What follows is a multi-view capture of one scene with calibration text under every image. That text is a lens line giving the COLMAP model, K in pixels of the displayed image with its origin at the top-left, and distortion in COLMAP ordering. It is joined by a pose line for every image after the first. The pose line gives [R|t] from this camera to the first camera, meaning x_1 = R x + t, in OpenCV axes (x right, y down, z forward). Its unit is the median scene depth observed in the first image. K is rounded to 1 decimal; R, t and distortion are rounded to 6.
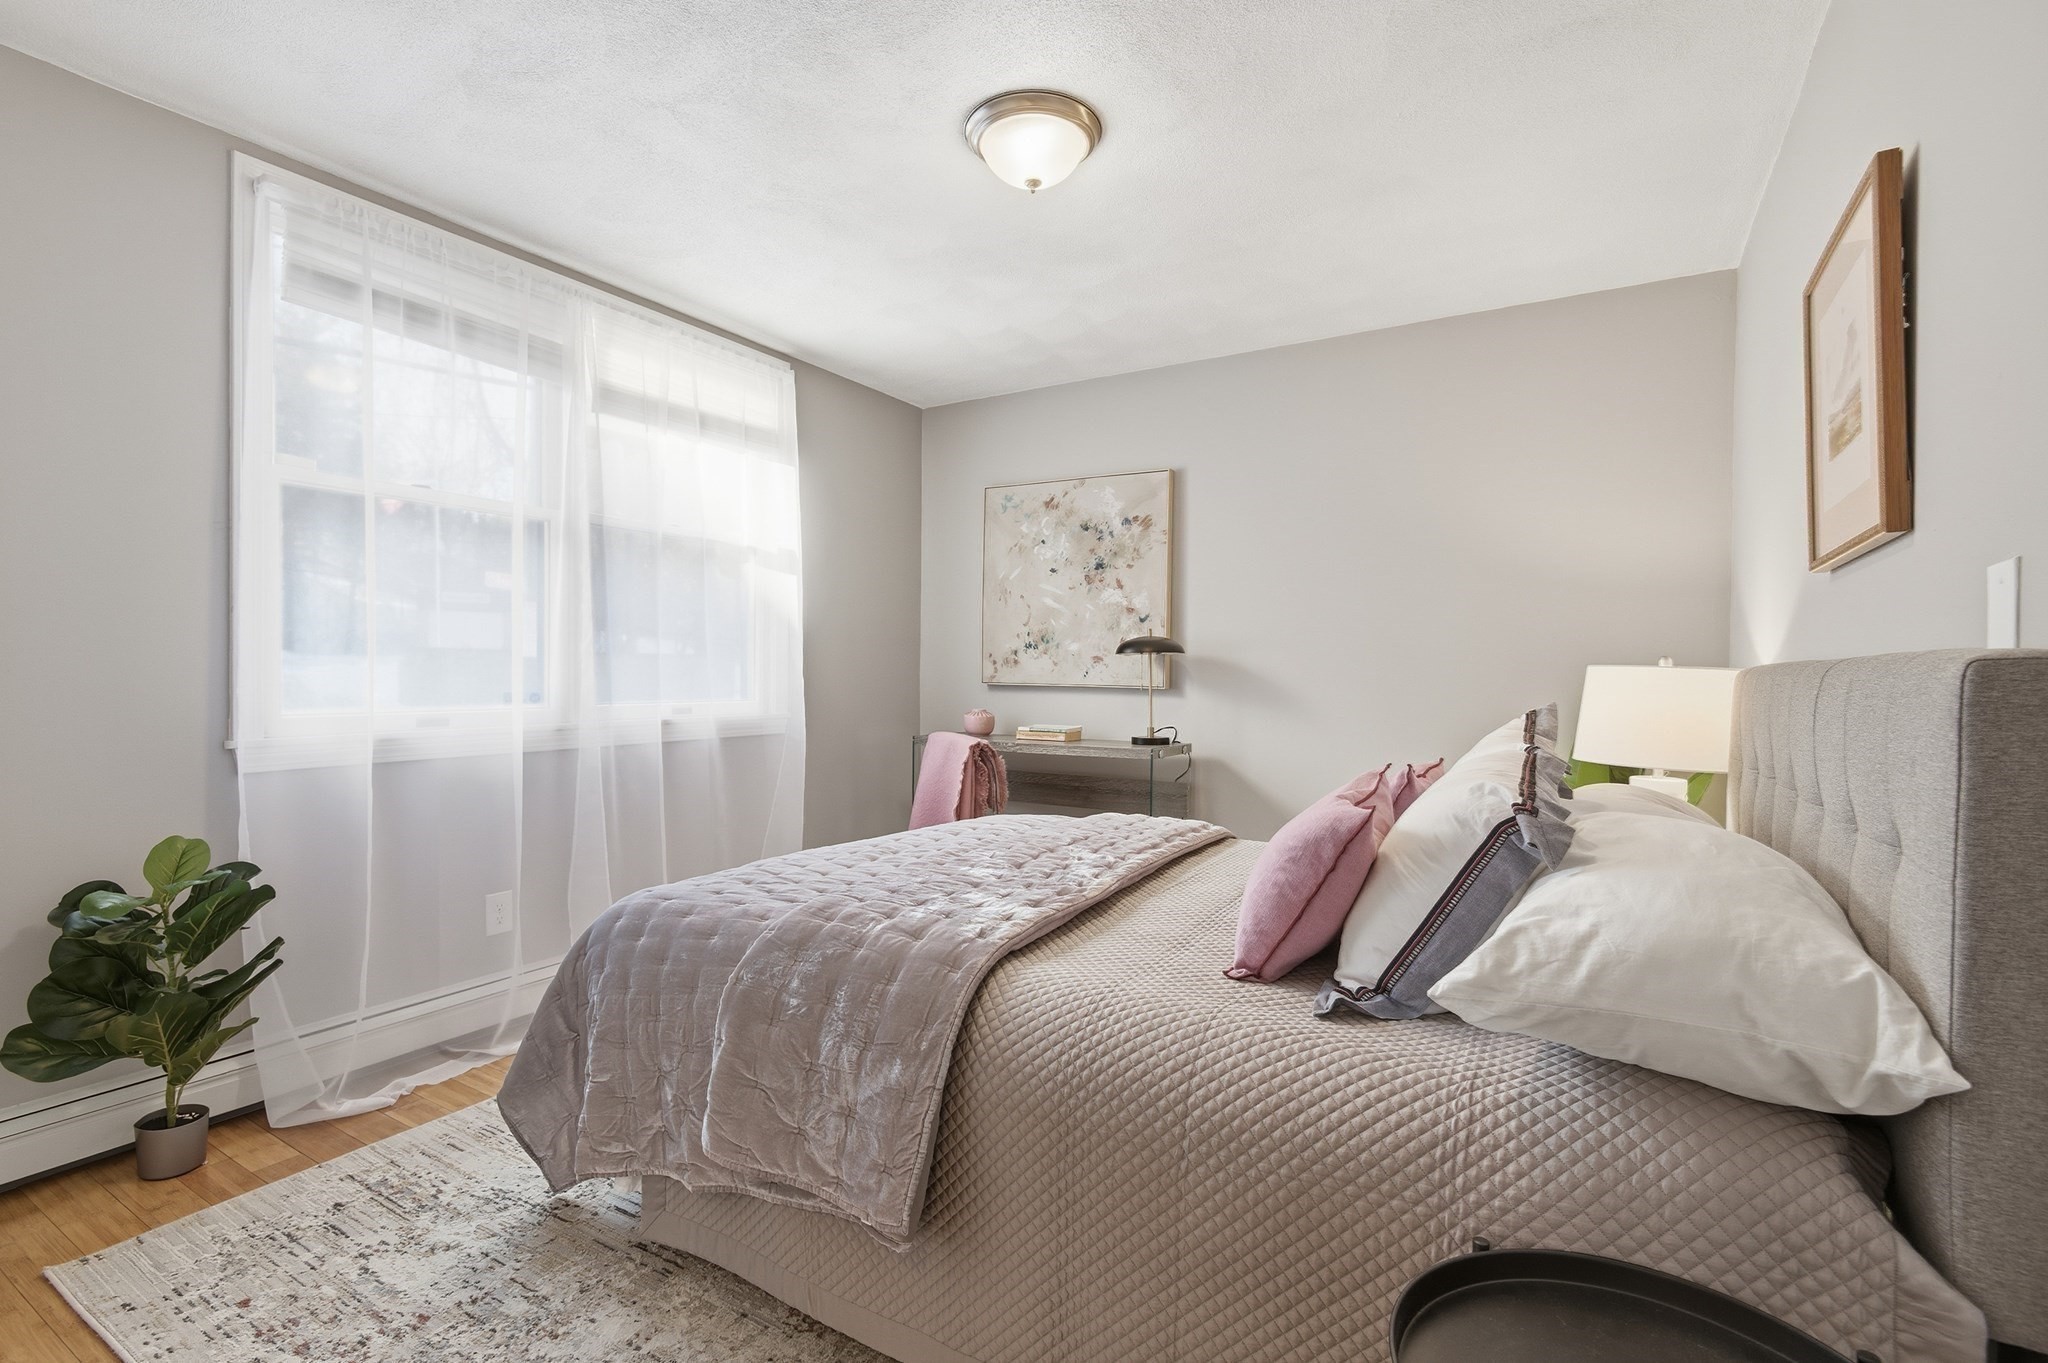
lens RADIAL K [[952.9, 0, 1027.4], [0, 952.9, 675.7], [0, 0, 1]] dist [0.004866, 0.001036]
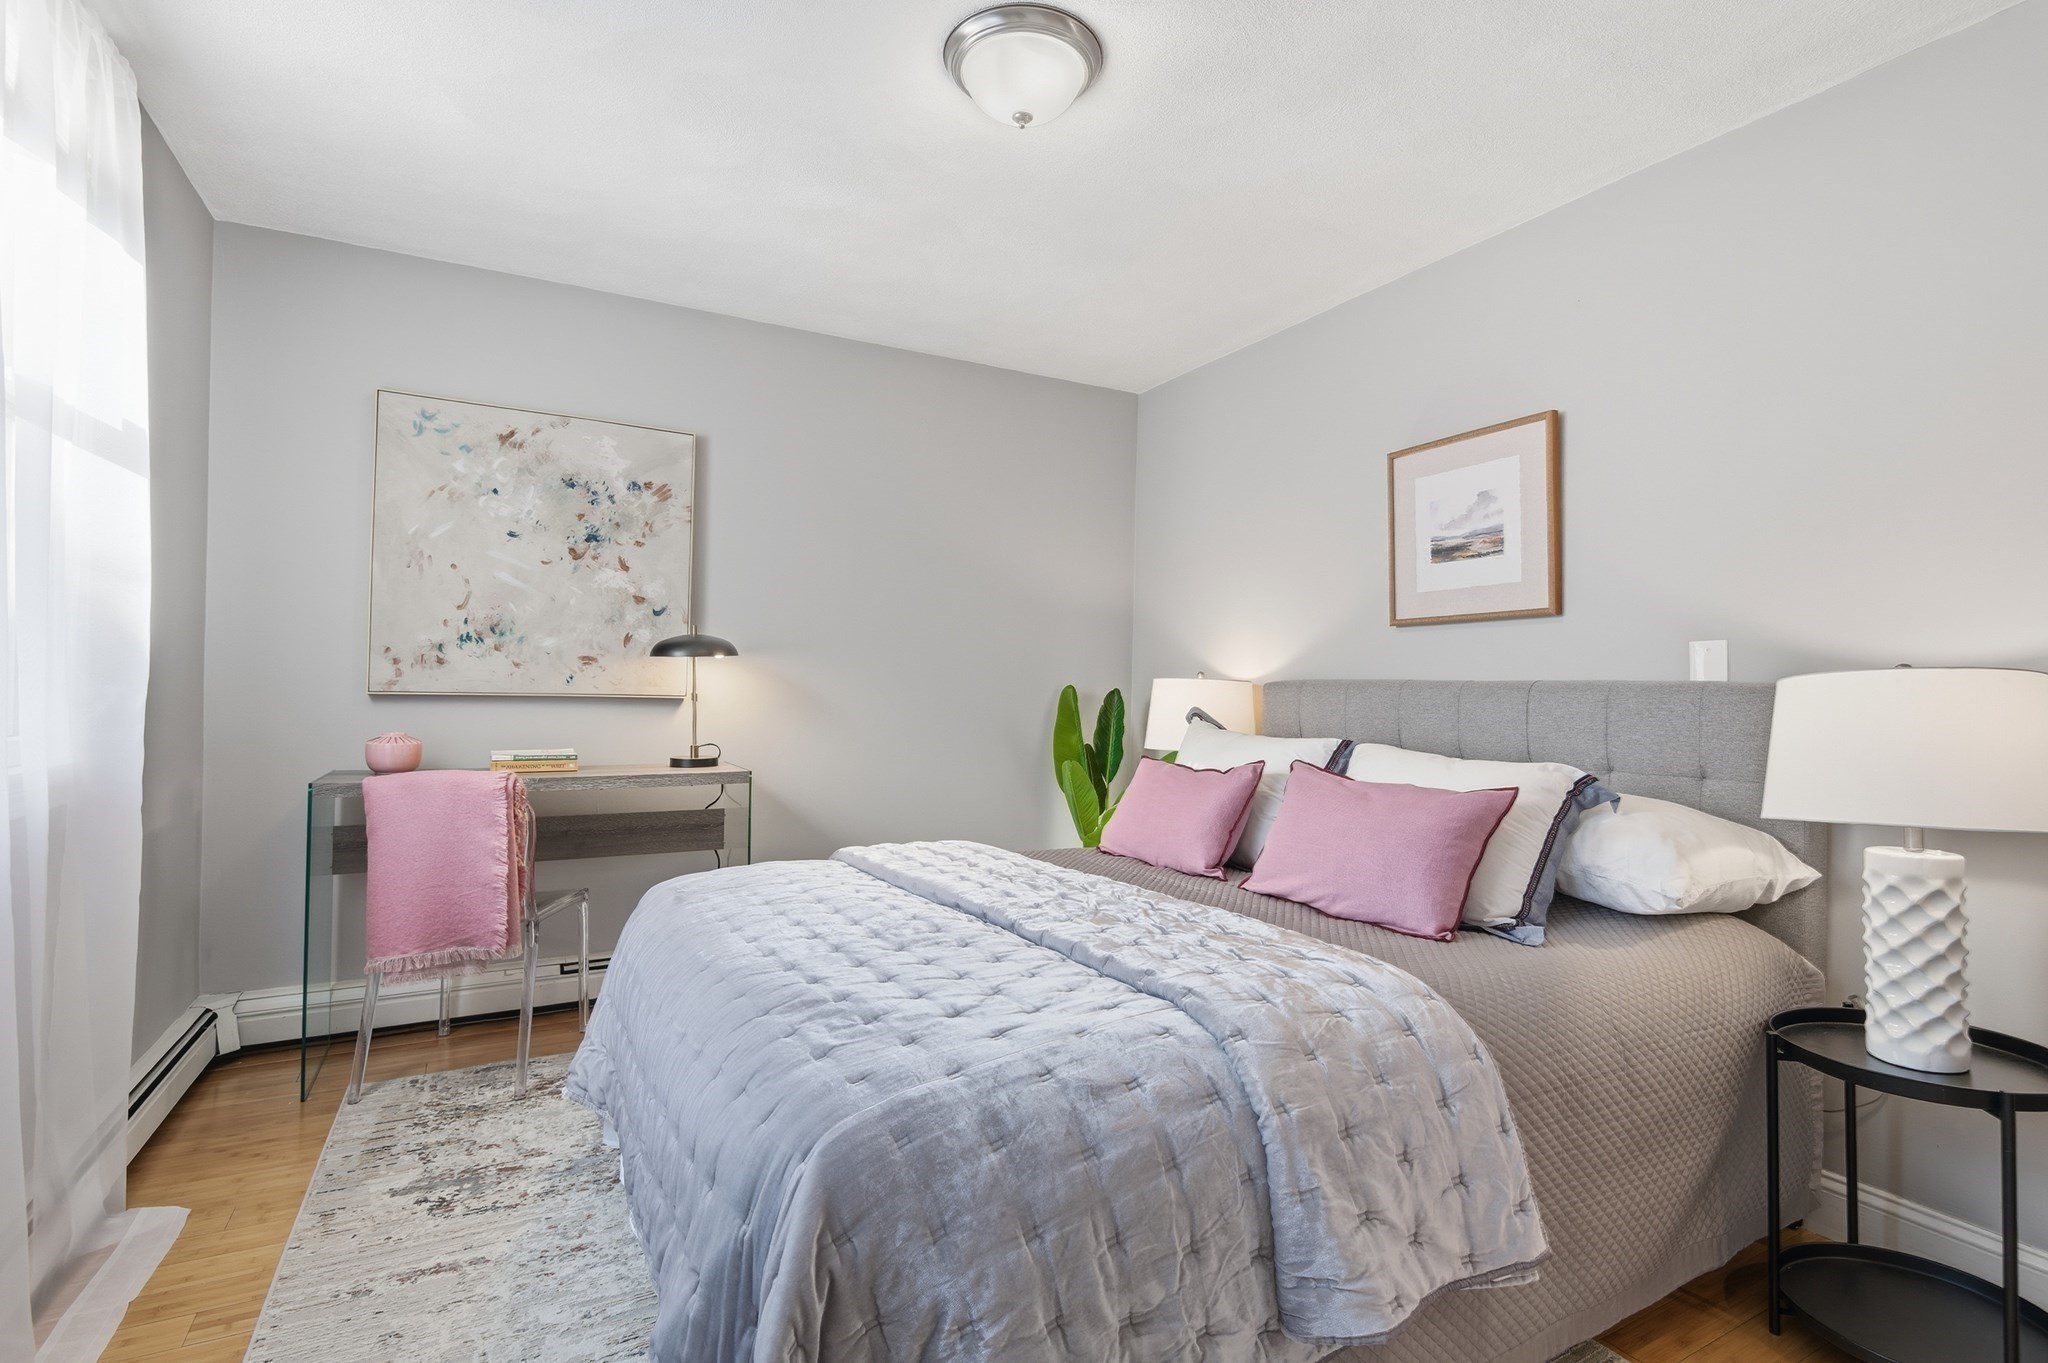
lens RADIAL K [[952.9, 0, 1024.6], [0, 952.9, 688.4], [0, 0, 1]] dist [0.004866, 0.001036]
pose [[0.502804, -0.008409, 0.864360, -0.404742], [-0.007130, 0.999878, 0.013874, -0.007603], [-0.864371, -0.013139, 0.502683, 0.311618]]
